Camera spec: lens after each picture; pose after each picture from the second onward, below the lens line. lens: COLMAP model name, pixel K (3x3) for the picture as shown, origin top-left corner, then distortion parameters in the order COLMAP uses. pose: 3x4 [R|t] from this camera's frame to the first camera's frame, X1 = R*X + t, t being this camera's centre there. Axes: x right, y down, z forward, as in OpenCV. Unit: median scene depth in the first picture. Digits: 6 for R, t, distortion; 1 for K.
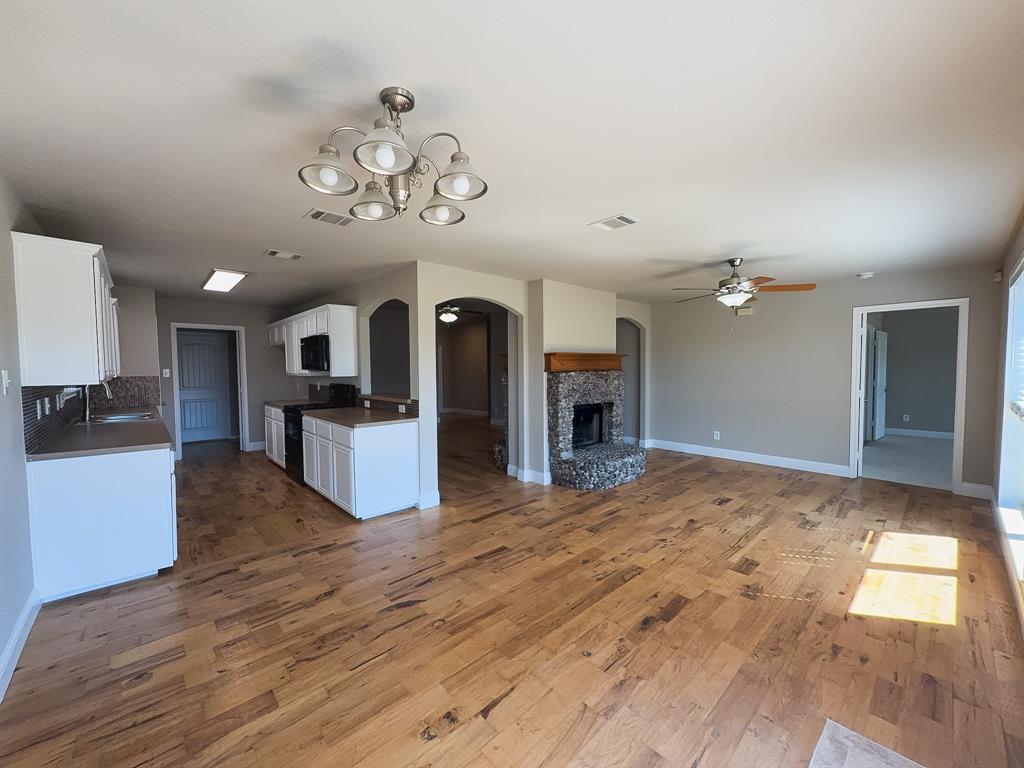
lens RADIAL K [[412.6, 0, 518.1], [0, 412.6, 387.9], [0, 0, 1]] dist [-0.000496, 0.000688]
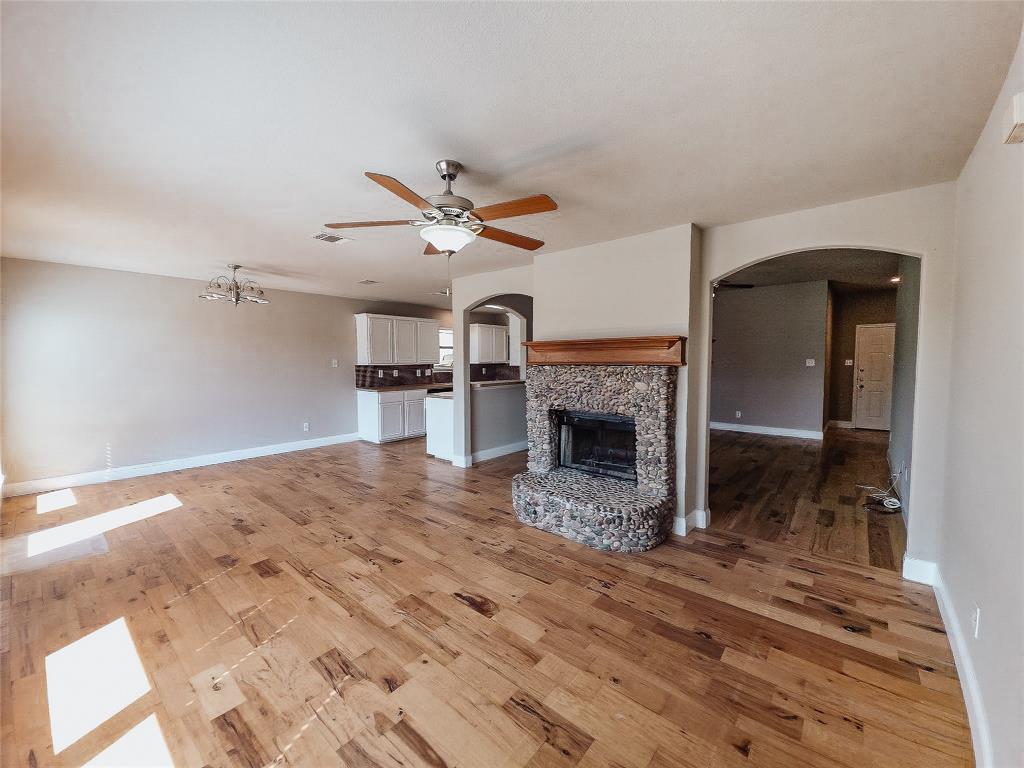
lens RADIAL K [[405.3, 0, 501.9], [0, 405.3, 381.4], [0, 0, 1]] dist [-0.002381, -0.000763]
pose [[0.100066, 0.059241, -0.993216, 0.904336], [-0.049924, 0.997267, 0.054453, -0.047169], [0.993728, 0.044137, 0.102750, 0.853945]]
